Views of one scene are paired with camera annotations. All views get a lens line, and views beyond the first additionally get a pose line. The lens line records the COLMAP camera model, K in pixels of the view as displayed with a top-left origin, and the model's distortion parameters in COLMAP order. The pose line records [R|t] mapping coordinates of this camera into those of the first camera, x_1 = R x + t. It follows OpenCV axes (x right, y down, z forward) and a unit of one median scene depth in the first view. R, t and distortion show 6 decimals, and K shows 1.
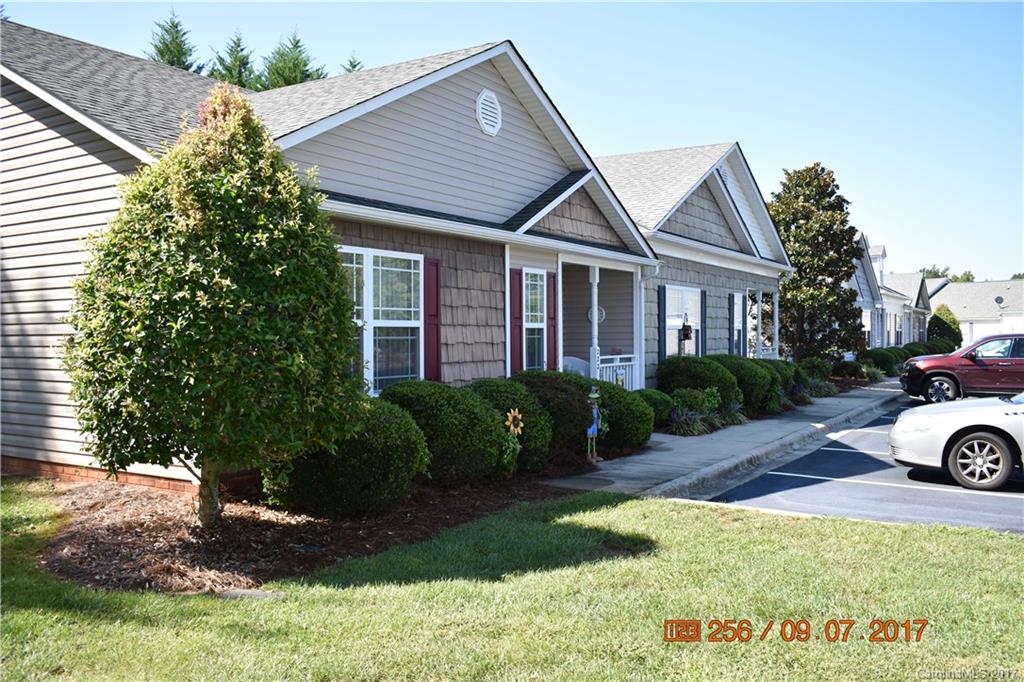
lens RADIAL K [[907.2, 0, 507.5], [0, 907.2, 337.4], [0, 0, 1]] dist [-0.080408, 0.017713]
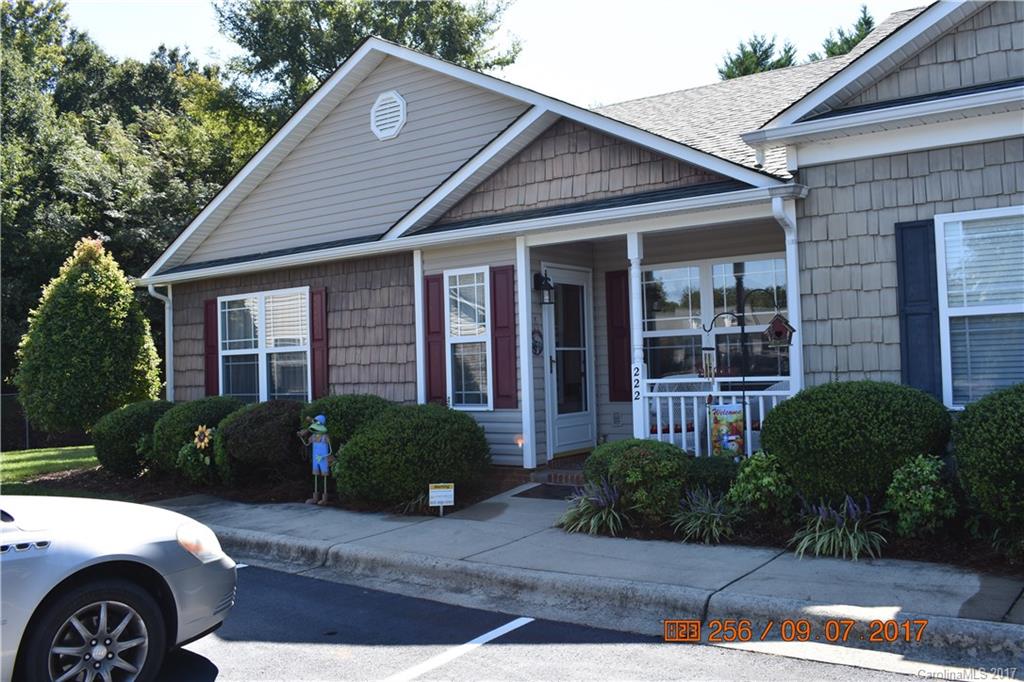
lens RADIAL K [[907.2, 0, 471.6], [0, 907.2, 342.2], [0, 0, 1]] dist [-0.080408, 0.017713]
pose [[-0.111841, -0.005690, -0.993710, 0.871258], [0.038390, 0.999212, -0.010043, -0.002564], [0.992984, -0.039272, -0.111534, 1.154889]]
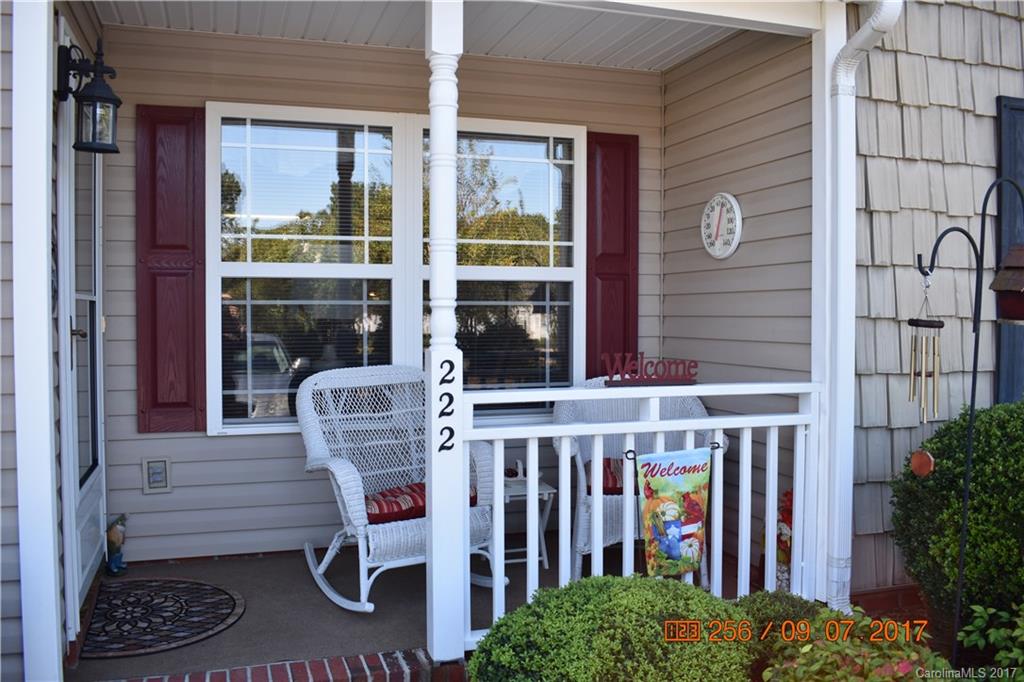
lens RADIAL K [[907.2, 0, 512.2], [0, 907.2, 335.1], [0, 0, 1]] dist [-0.080408, 0.017713]
pose [[0.762844, 0.035033, -0.645633, 0.305418], [-0.013012, 0.999161, 0.038842, -0.002068], [0.646452, -0.021229, 0.762660, 1.015085]]
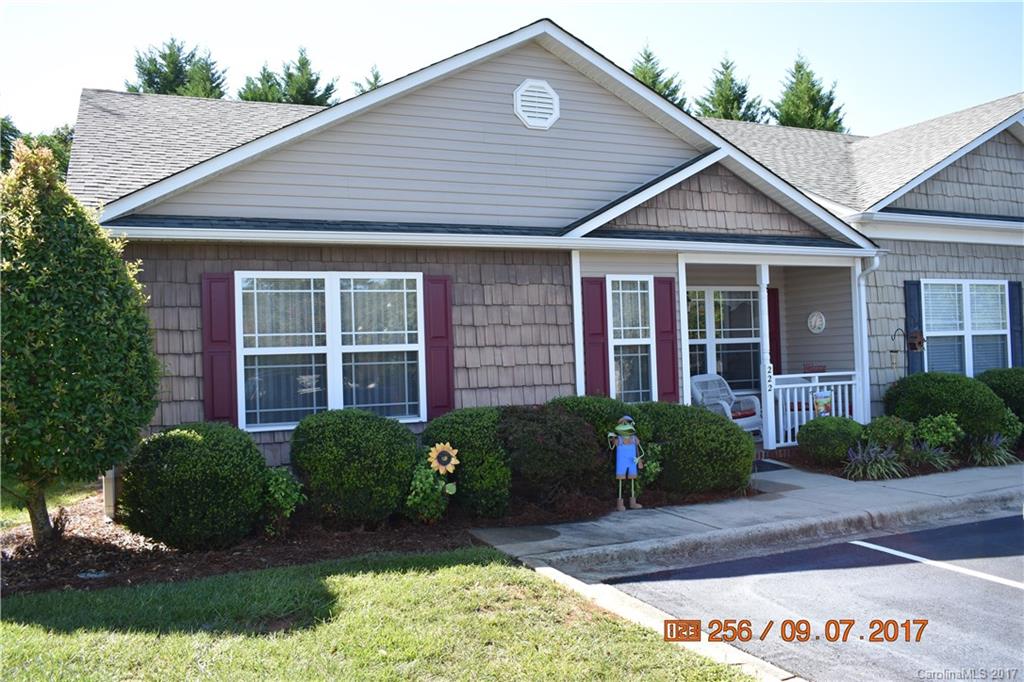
lens RADIAL K [[907.2, 0, 510.0], [0, 907.2, 344.7], [0, 0, 1]] dist [-0.080408, 0.017713]
pose [[0.823440, -0.027026, -0.566759, 0.441032], [0.025116, 0.999622, -0.011176, -0.003935], [0.566847, -0.005032, 0.823808, 0.249723]]
